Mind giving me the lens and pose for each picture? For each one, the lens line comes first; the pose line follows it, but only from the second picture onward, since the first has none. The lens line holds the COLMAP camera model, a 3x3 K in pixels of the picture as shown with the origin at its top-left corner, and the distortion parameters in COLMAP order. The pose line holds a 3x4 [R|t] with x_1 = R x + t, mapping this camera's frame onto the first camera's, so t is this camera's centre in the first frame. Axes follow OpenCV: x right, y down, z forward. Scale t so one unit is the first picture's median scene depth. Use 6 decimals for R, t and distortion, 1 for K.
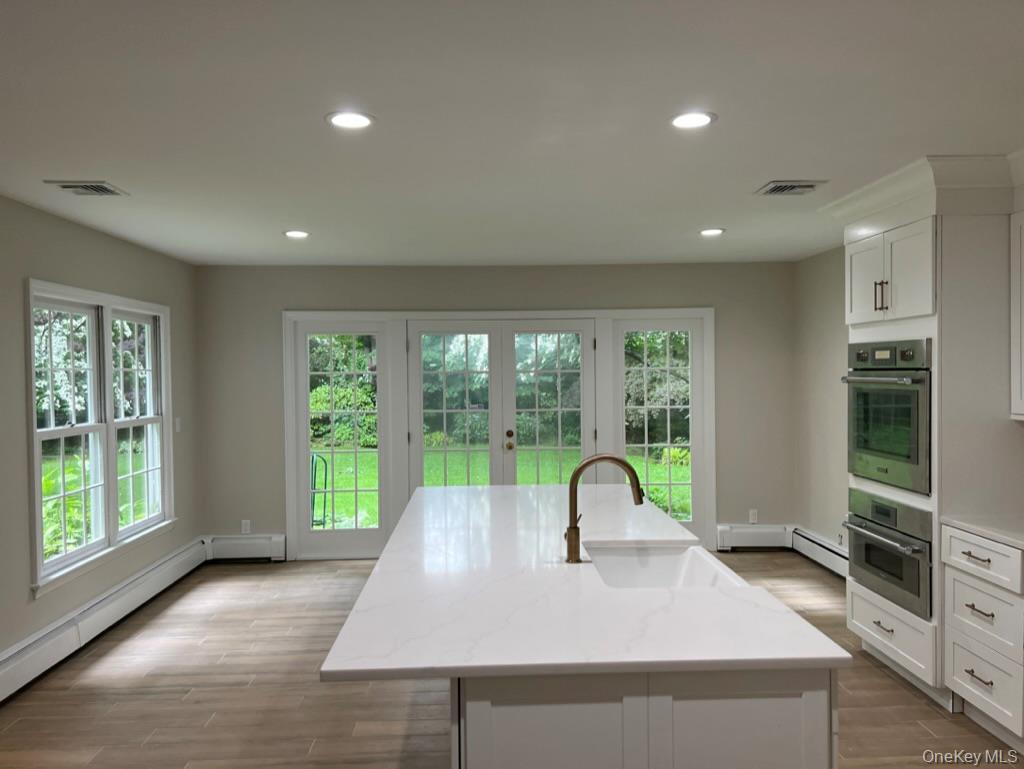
lens RADIAL K [[762.7, 0, 514.2], [0, 762.7, 392.0], [0, 0, 1]] dist [0.087630, -0.102514]
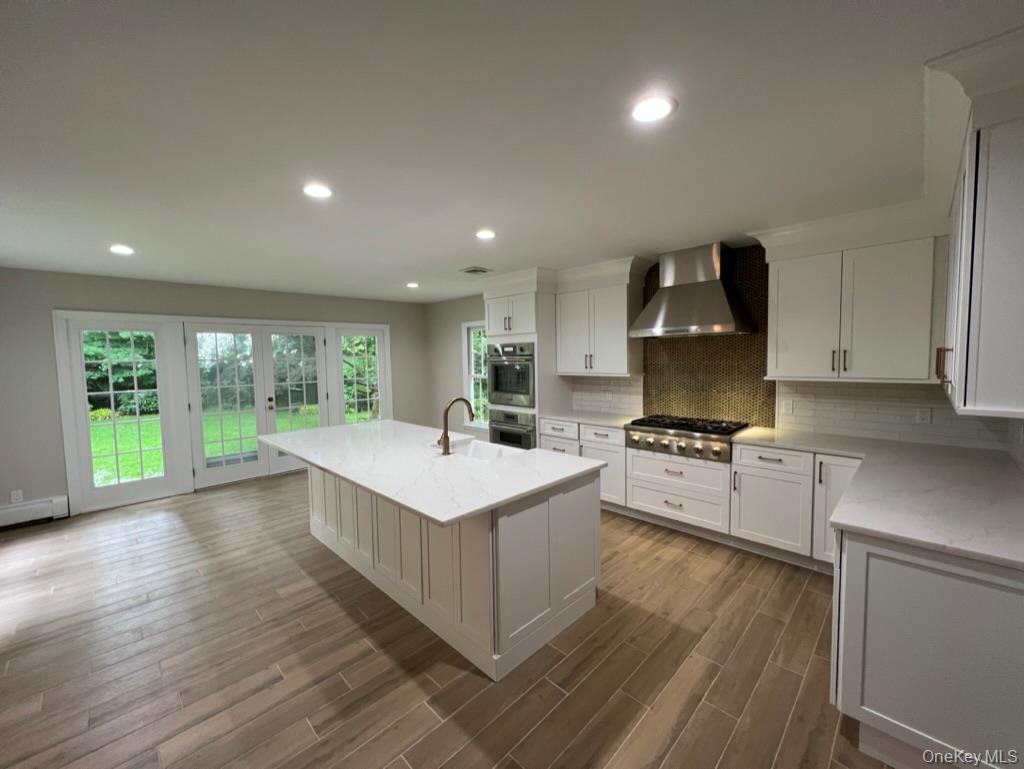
lens RADIAL K [[409.1, 0, 510.6], [0, 409.1, 382.8], [0, 0, 1]] dist [-0.000550, 0.000513]
pose [[0.737832, -0.045828, 0.673427, -0.312485], [0.027887, 0.998910, 0.037425, 0.005608], [-0.674408, -0.008834, 0.738306, 0.087305]]
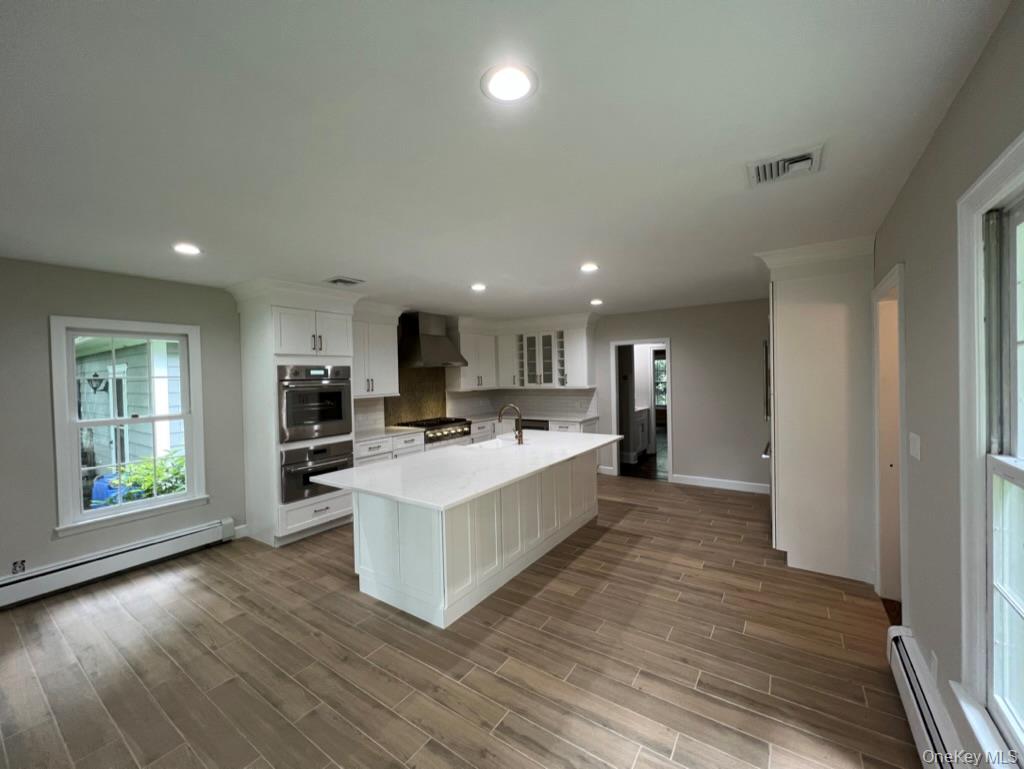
lens RADIAL K [[410.4, 0, 511.4], [0, 410.4, 382.9], [0, 0, 1]] dist [-0.000190, 0.000294]
pose [[-0.796945, 0.020889, 0.603690, -0.500327], [0.049924, 0.998260, 0.031364, -0.026645], [-0.601985, 0.055134, -0.796602, 1.393543]]
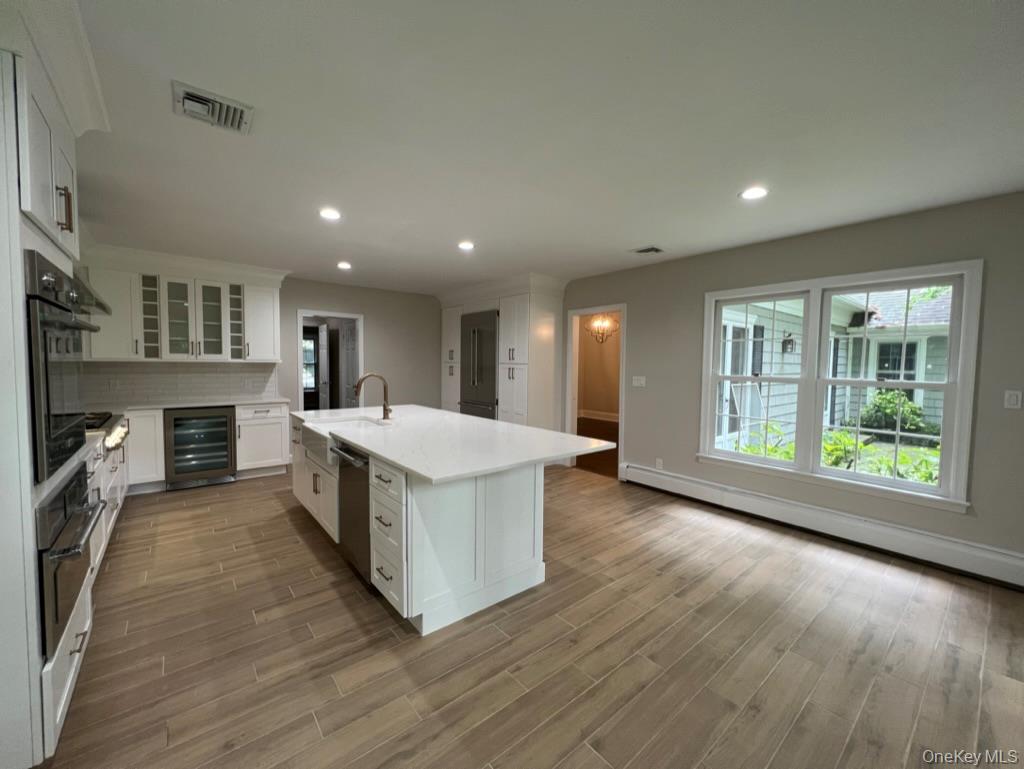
lens RADIAL K [[409.1, 0, 510.6], [0, 409.1, 382.8], [0, 0, 1]] dist [-0.000550, 0.000513]
pose [[-0.800813, 0.032390, -0.598038, 0.334028], [-0.019741, 0.996566, 0.080409, 0.001964], [0.598589, 0.076199, -0.797424, 1.429888]]
